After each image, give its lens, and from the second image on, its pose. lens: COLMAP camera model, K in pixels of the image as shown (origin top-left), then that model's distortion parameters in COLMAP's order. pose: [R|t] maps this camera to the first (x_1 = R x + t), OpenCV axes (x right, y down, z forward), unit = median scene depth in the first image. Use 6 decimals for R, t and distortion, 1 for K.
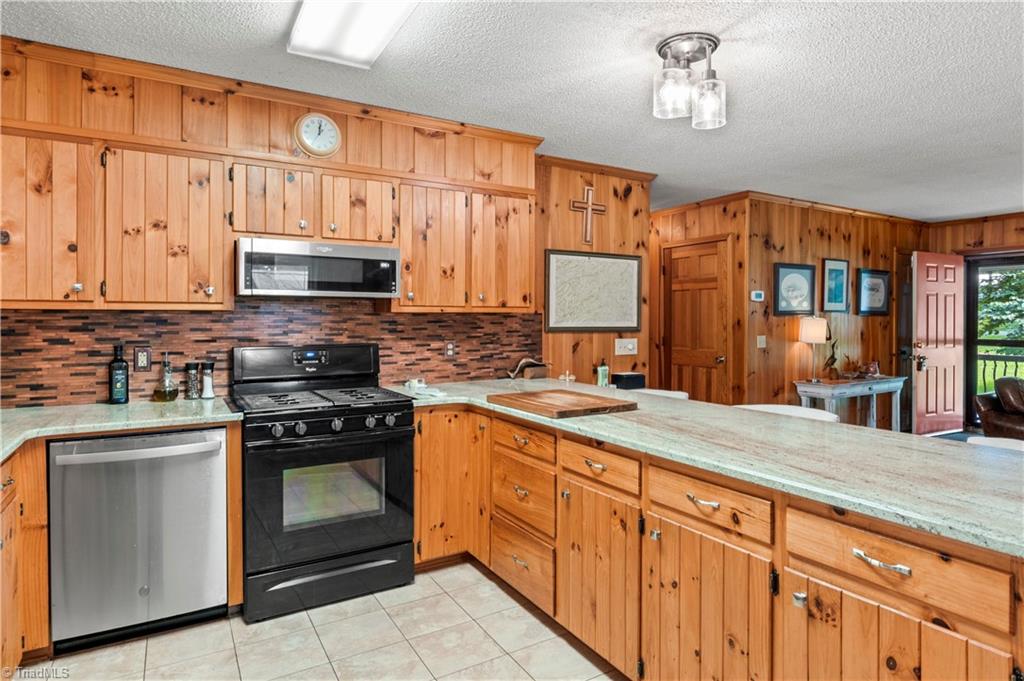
lens RADIAL K [[588.2, 0, 549.5], [0, 588.2, 320.1], [0, 0, 1]] dist [-0.014043, -0.003977]
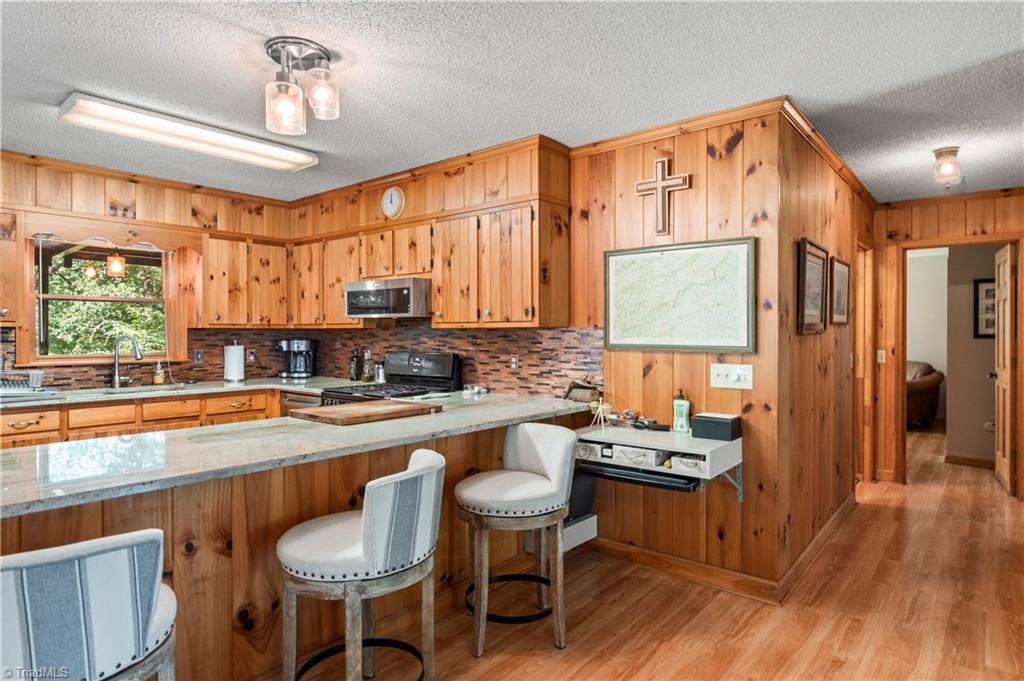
lens RADIAL K [[588.2, 0, 513.0], [0, 588.2, 339.7], [0, 0, 1]] dist [-0.014043, -0.003977]
pose [[0.302521, 0.011400, -0.953074, 0.831714], [-0.004019, 0.999935, 0.010684, -0.002643], [0.953134, 0.000599, 0.302548, 0.680562]]
